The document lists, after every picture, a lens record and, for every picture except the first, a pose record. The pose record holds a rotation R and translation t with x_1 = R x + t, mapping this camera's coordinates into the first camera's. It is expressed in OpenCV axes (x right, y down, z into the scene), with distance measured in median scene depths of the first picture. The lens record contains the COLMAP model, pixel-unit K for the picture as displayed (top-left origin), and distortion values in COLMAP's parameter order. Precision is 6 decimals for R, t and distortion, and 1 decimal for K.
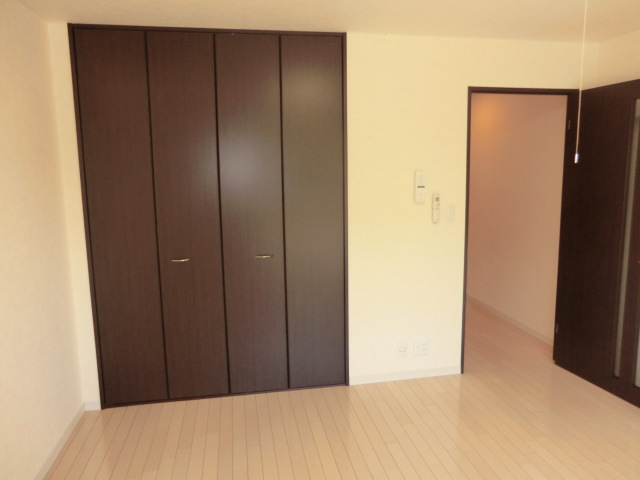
lens RADIAL K [[473.9, 0, 322.8], [0, 473.9, 239.0], [0, 0, 1]] dist [-0.112747, 0.138944]
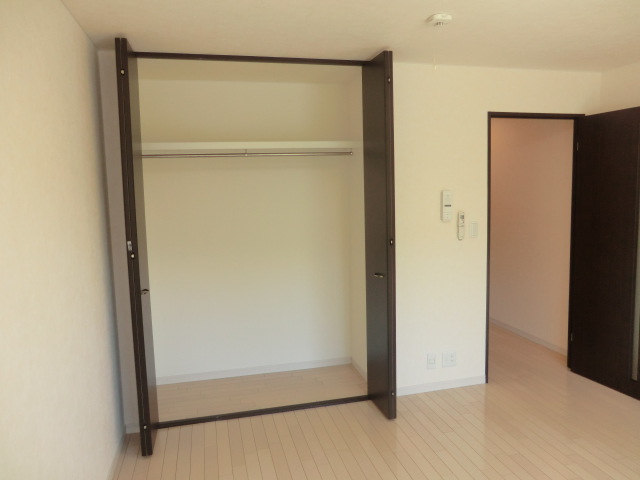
lens RADIAL K [[473.9, 0, 322.8], [0, 473.9, 239.0], [0, 0, 1]] dist [-0.112747, 0.138944]
pose [[0.997994, -0.015720, 0.061323, -0.134496], [0.018463, 0.998842, -0.044431, 0.006133], [-0.060554, 0.045474, 0.997129, -0.032703]]
